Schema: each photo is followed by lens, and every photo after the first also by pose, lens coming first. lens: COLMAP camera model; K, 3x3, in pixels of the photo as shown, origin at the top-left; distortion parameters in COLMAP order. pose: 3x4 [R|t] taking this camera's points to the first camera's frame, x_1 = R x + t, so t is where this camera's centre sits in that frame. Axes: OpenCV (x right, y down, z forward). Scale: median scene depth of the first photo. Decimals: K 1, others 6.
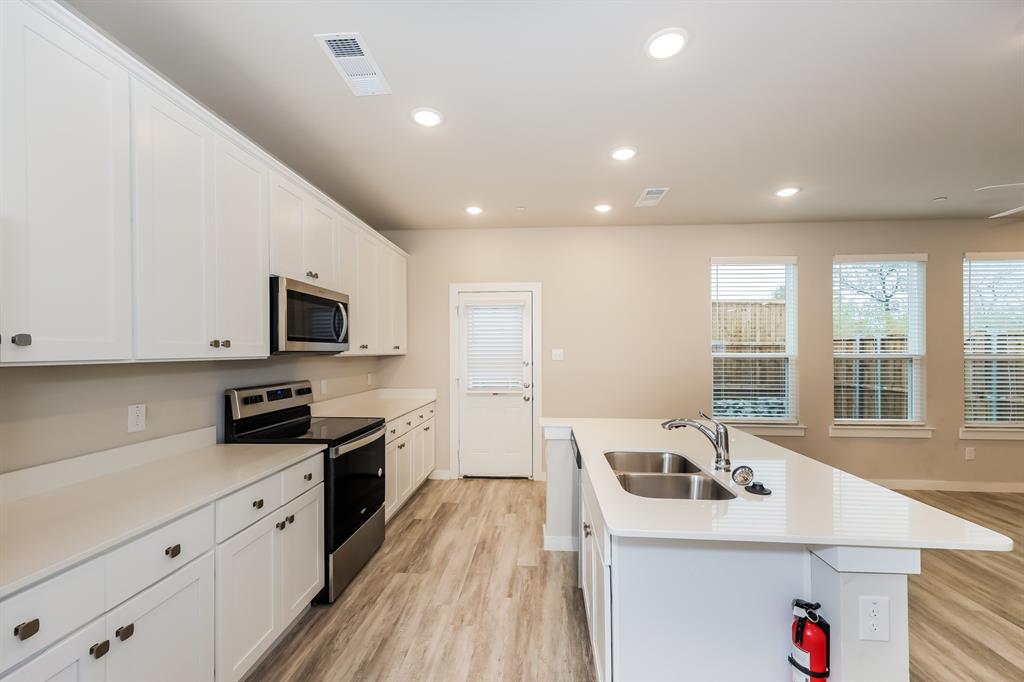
lens RADIAL K [[405.5, 0, 520.3], [0, 405.5, 353.5], [0, 0, 1]] dist [-0.000189, 0.000026]
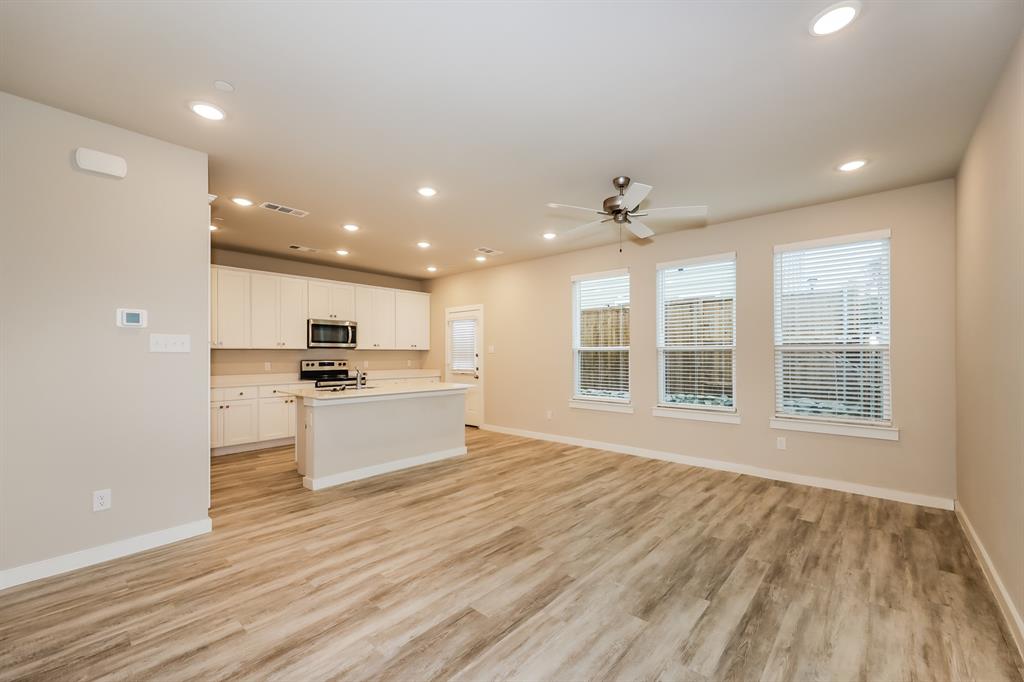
lens RADIAL K [[425.2, 0, 526.5], [0, 425.2, 353.0], [0, 0, 1]] dist [0.000114, -0.000006]
pose [[0.799387, -0.002963, -0.600809, 1.586238], [-0.001445, 0.999975, -0.006855, 0.038405], [0.600814, 0.006348, 0.799363, -0.292814]]
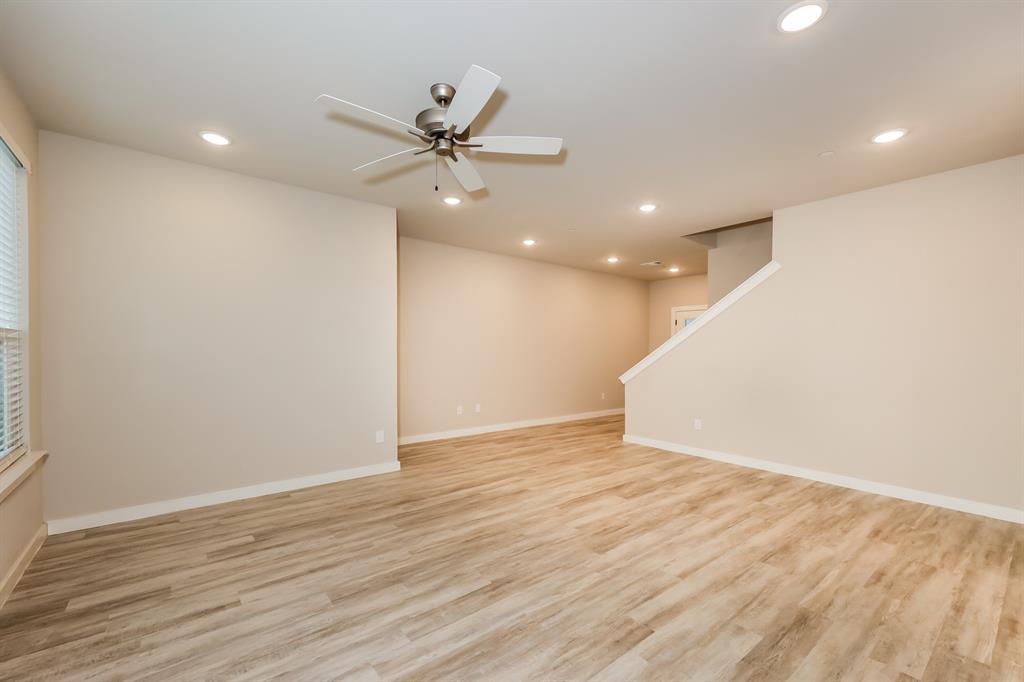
lens RADIAL K [[425.2, 0, 526.5], [0, 425.2, 353.0], [0, 0, 1]] dist [0.000114, -0.000006]
pose [[-0.684098, -0.009566, 0.729327, 0.486614], [0.000326, 0.999910, 0.013421, 0.047852], [-0.729390, 0.009419, -0.684033, 1.135693]]
